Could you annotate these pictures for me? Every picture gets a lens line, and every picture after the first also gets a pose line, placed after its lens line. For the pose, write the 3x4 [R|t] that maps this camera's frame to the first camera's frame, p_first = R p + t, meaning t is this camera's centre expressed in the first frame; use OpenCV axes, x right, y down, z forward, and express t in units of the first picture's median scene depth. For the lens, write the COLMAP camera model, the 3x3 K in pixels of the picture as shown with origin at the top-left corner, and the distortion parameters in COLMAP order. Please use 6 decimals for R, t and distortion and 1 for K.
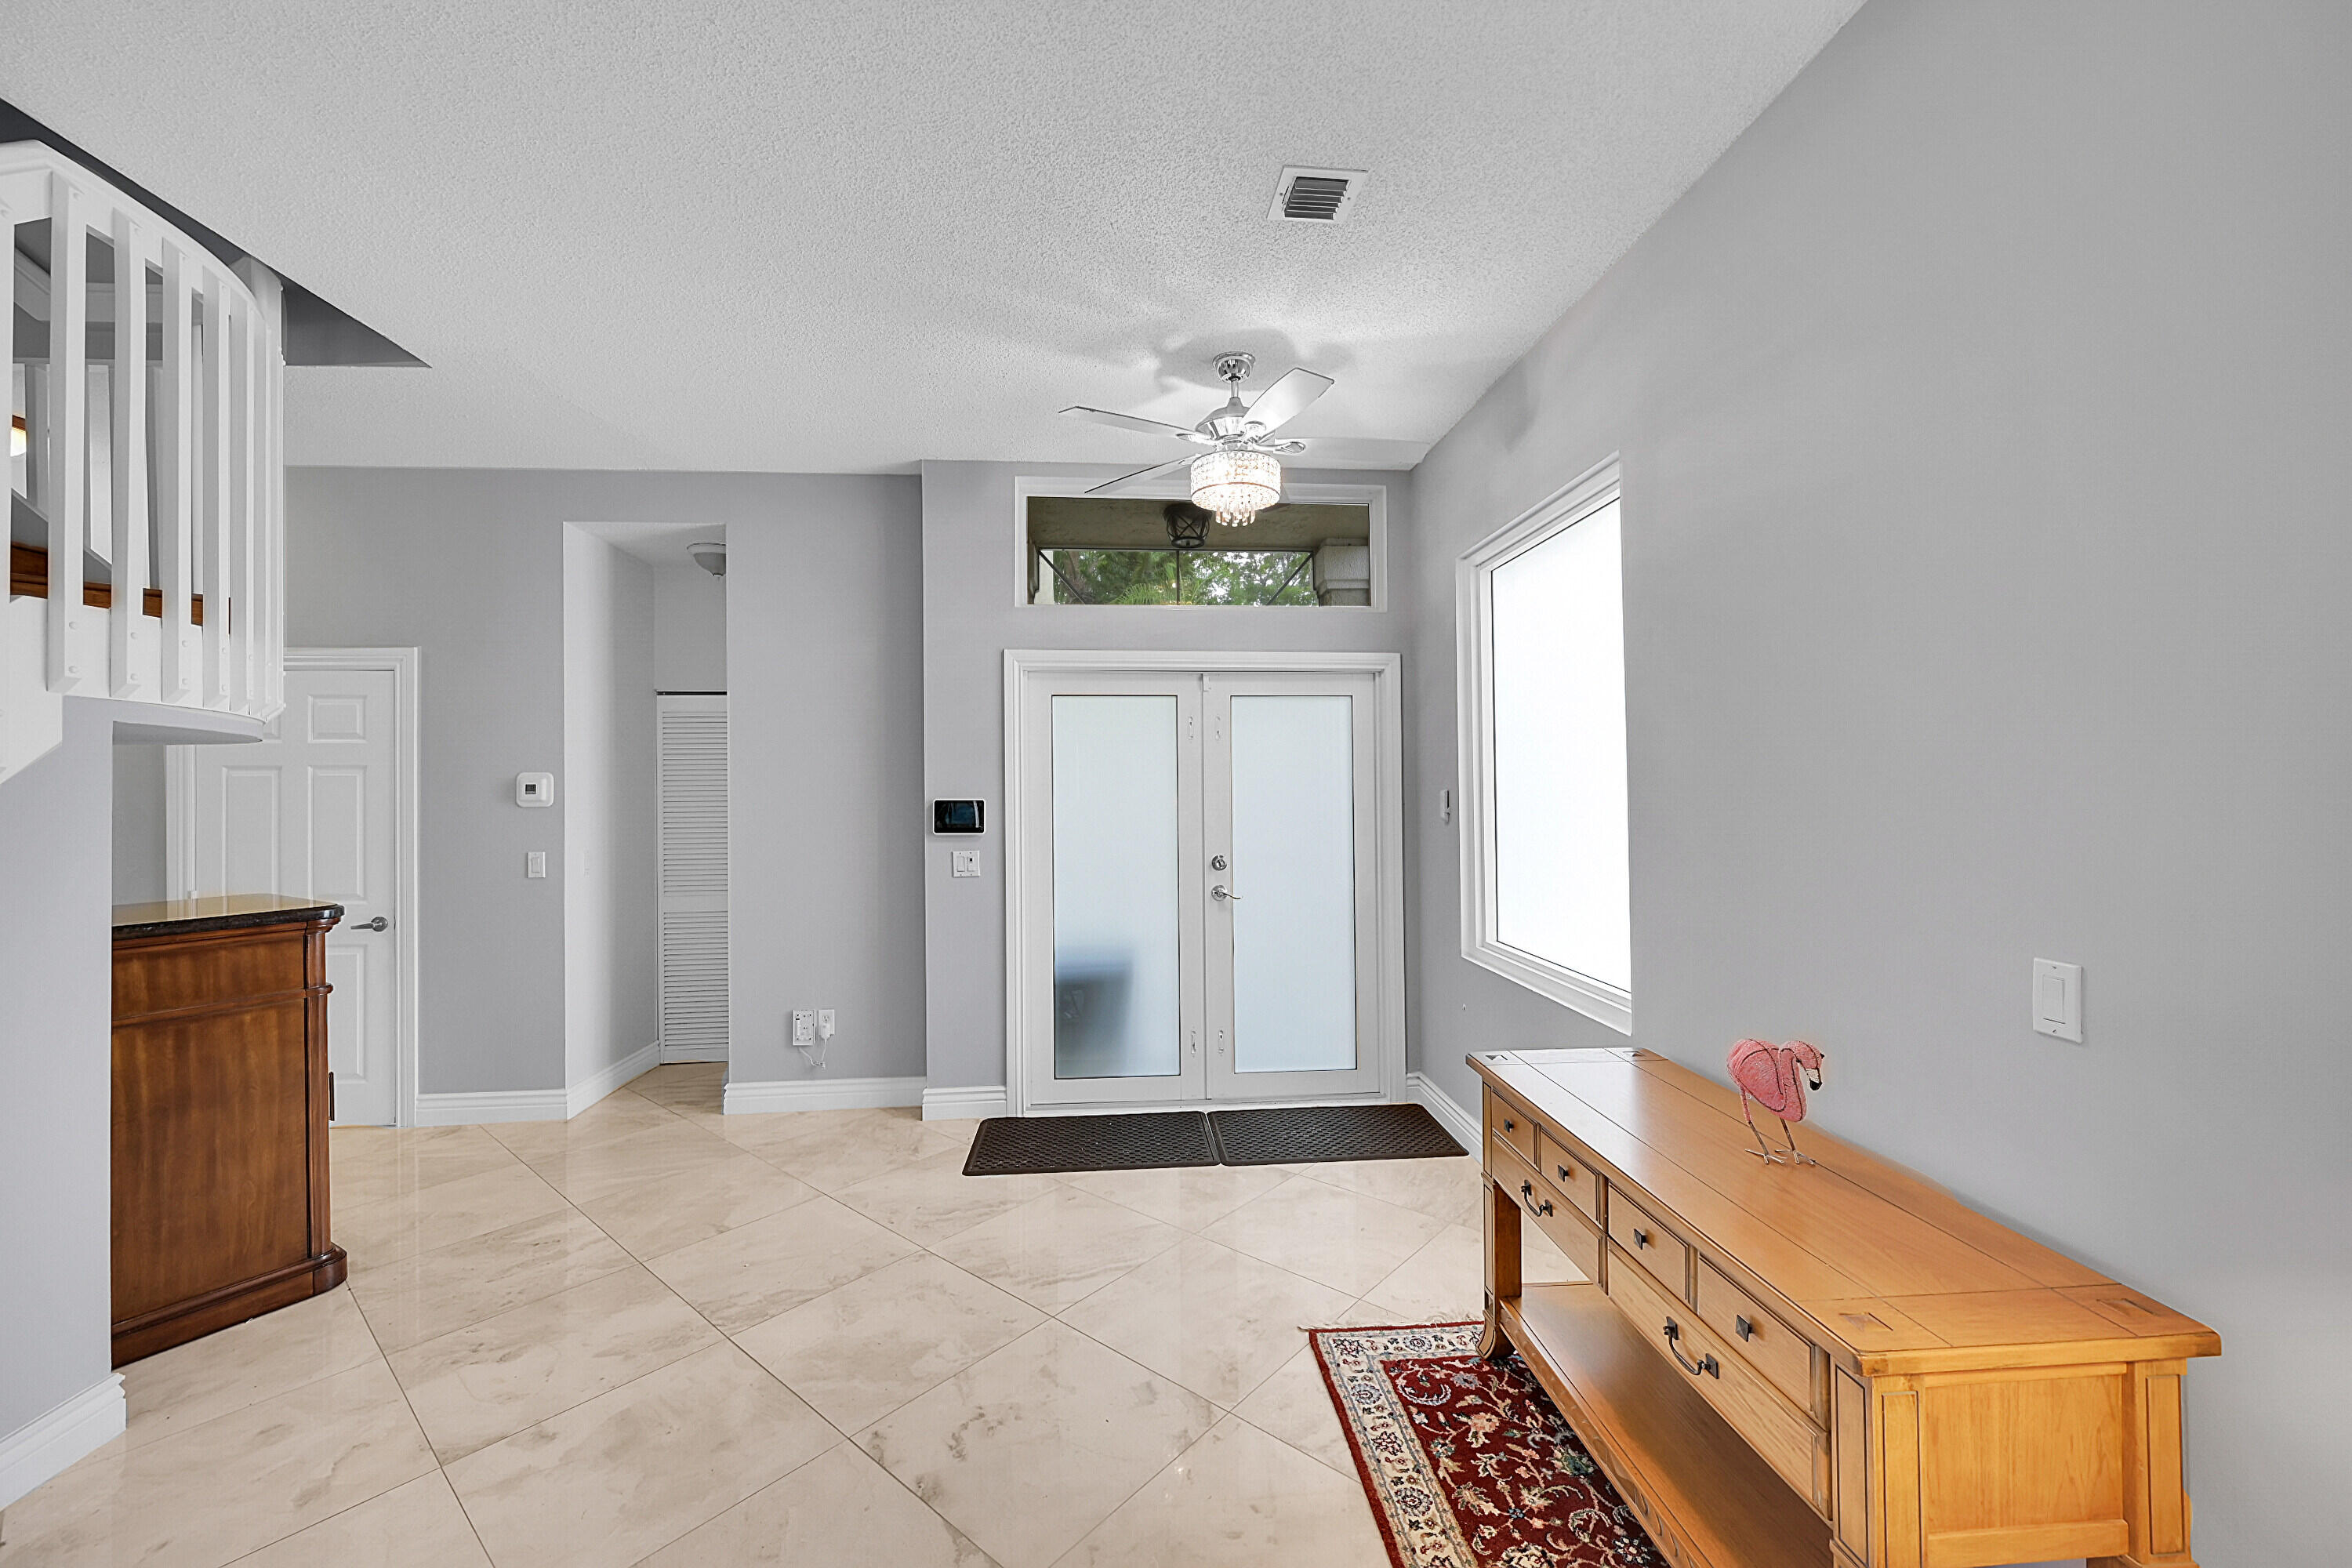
lens RADIAL K [[927.6, 0, 1183.8], [0, 927.6, 773.6], [0, 0, 1]] dist [-0.002429, -0.000085]
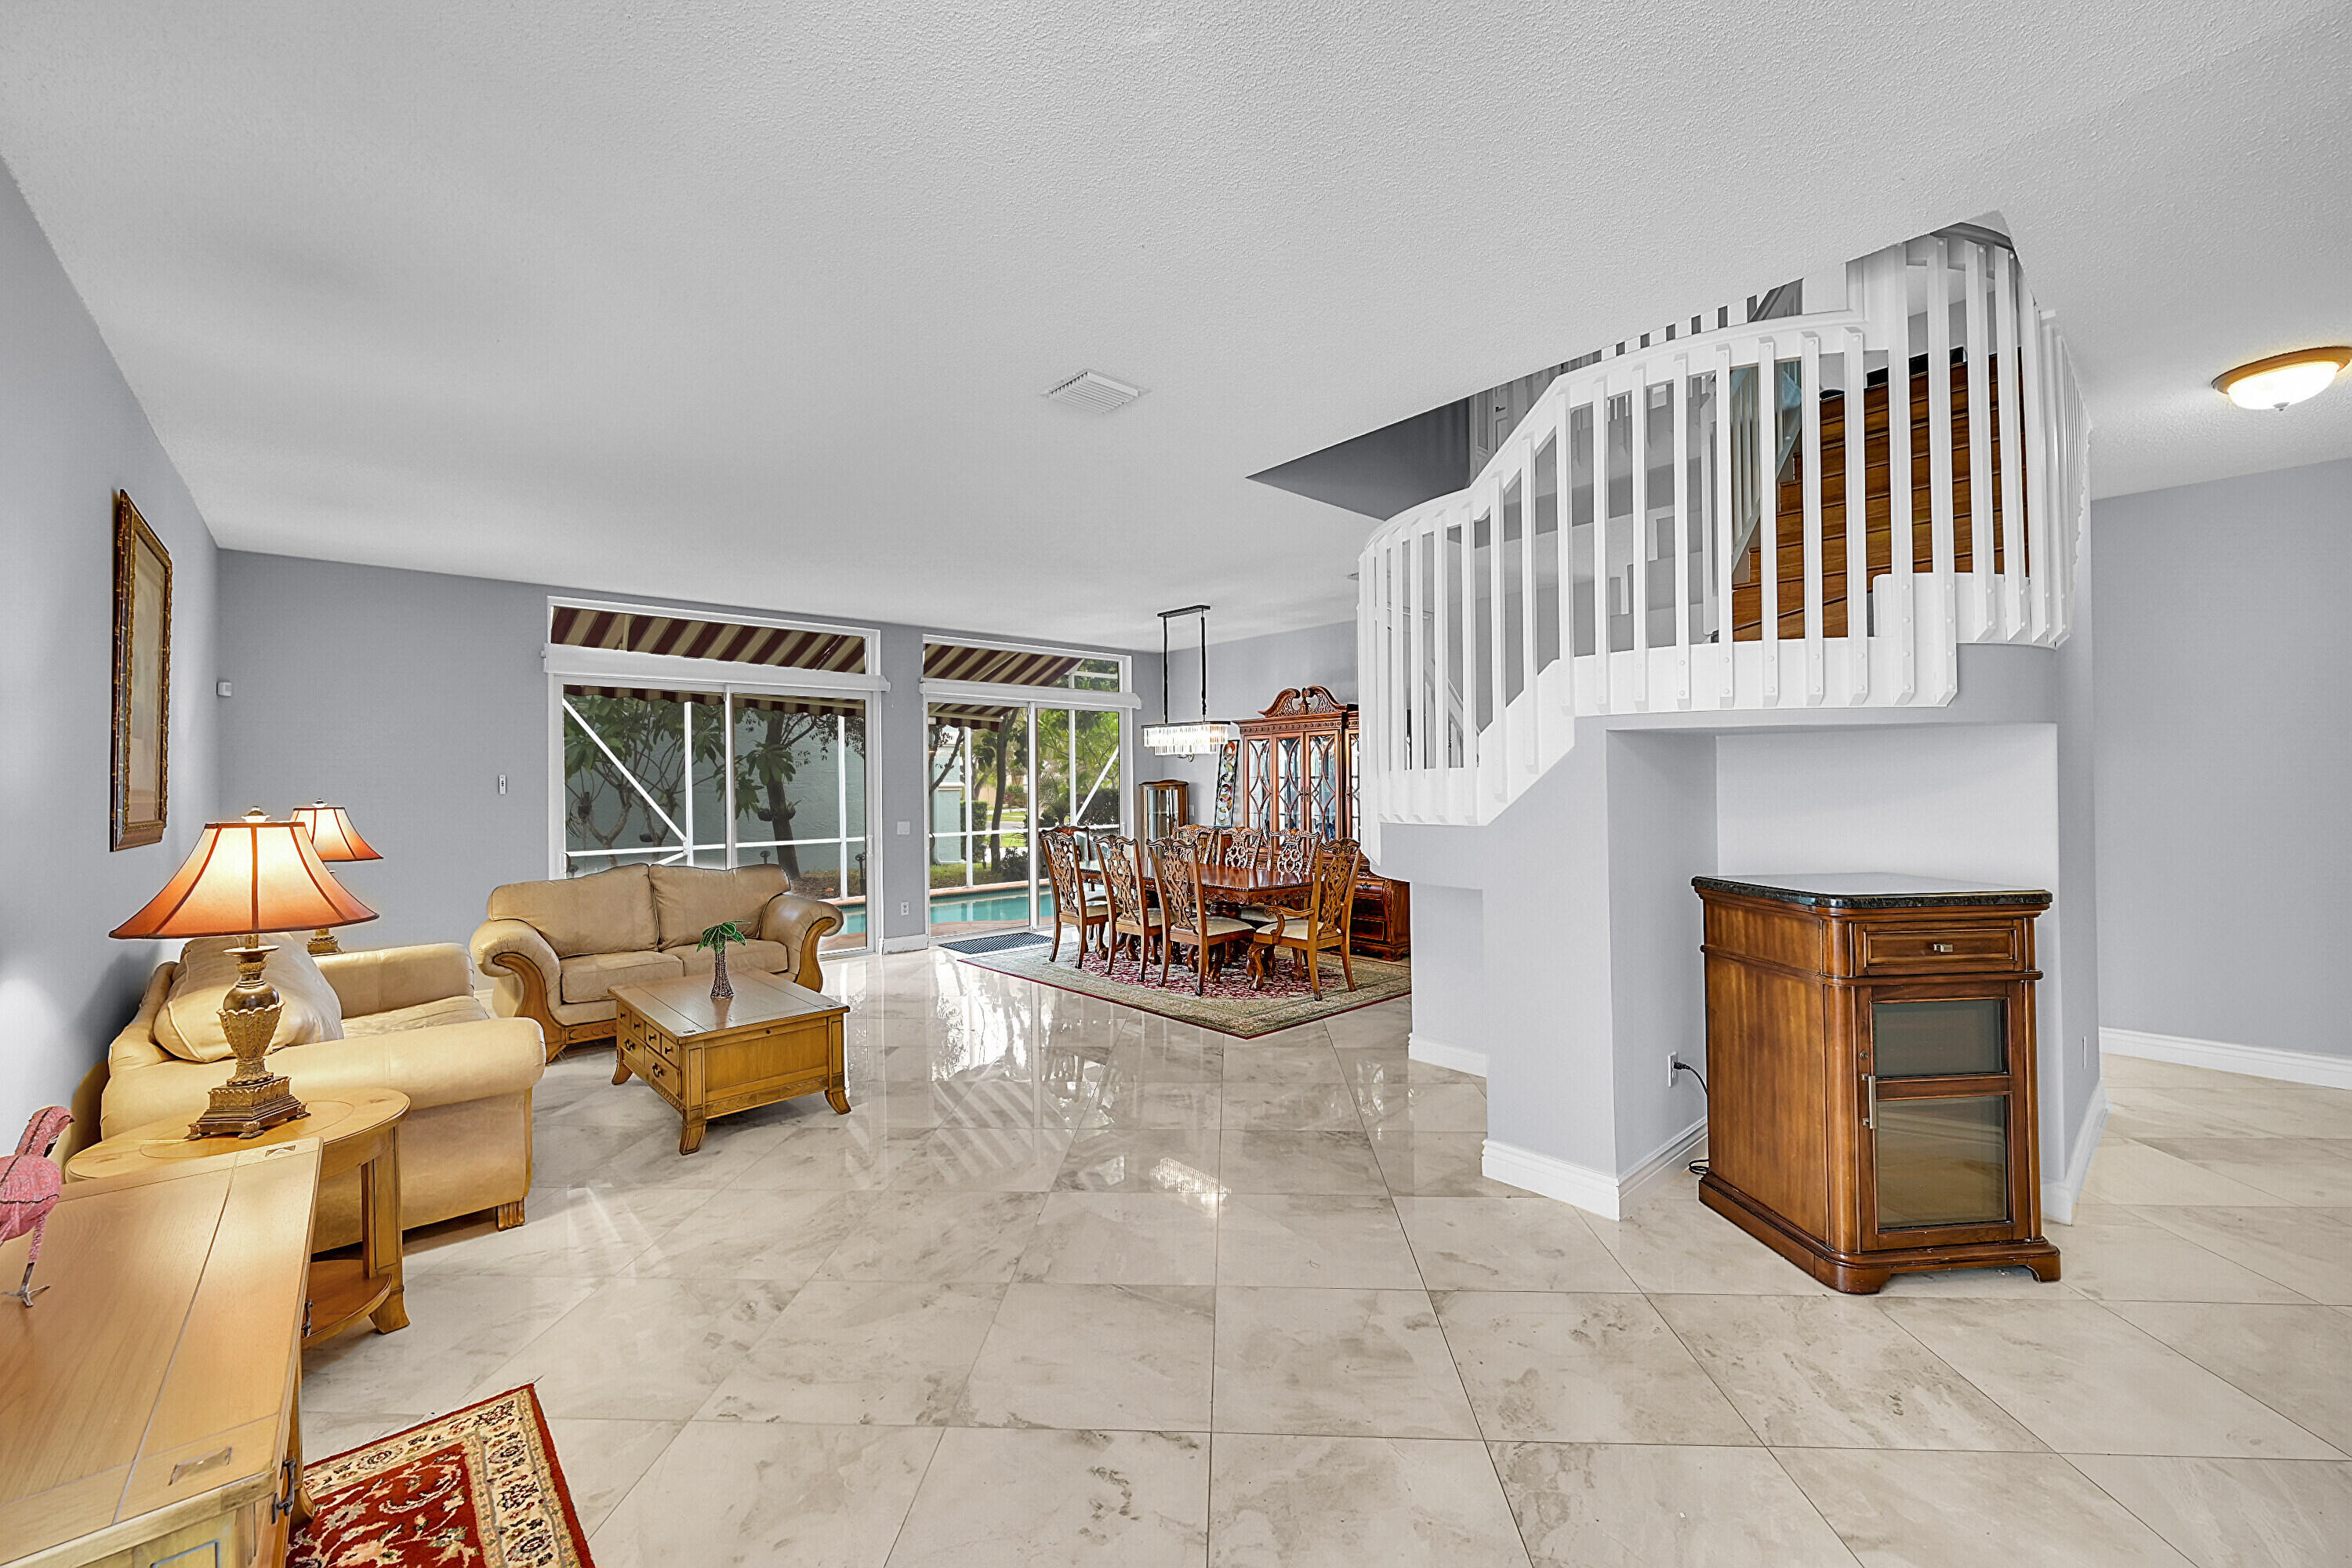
lens RADIAL K [[927.6, 0, 1174.4], [0, 927.6, 775.2], [0, 0, 1]] dist [-0.002429, -0.000085]
pose [[-0.792481, 0.011241, -0.609793, 0.137360], [0.018710, 0.999808, -0.005884, 0.008638], [0.609609, -0.016072, -0.792539, 0.908229]]
